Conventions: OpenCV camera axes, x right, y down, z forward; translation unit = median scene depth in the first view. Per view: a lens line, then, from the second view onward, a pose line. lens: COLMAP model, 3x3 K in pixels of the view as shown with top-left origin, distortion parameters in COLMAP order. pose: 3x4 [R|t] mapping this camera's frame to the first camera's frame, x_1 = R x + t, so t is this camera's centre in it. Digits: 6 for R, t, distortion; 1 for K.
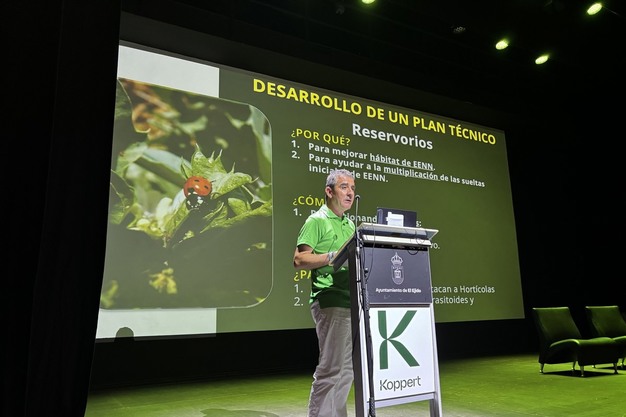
lens RADIAL K [[478.5, 0, 312.4], [0, 478.5, 229.8], [0, 0, 1]] dist [0.002213, -0.003452]
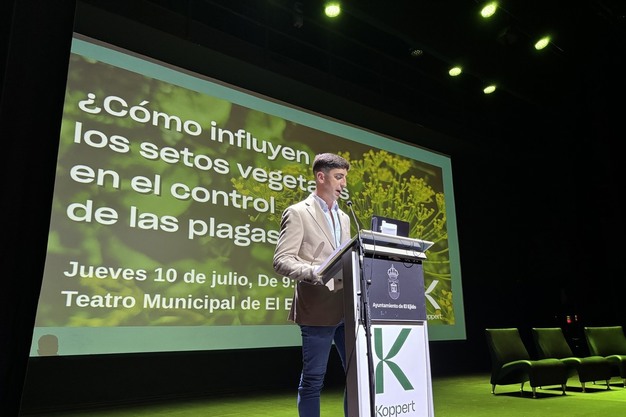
lens RADIAL K [[478.5, 0, 312.4], [0, 478.5, 229.8], [0, 0, 1]] dist [0.002213, -0.003452]
pose [[0.990032, 0.042651, 0.134230, -0.098349], [-0.037536, 0.998478, -0.040409, 0.022818], [-0.135749, 0.034968, 0.990126, 0.104535]]
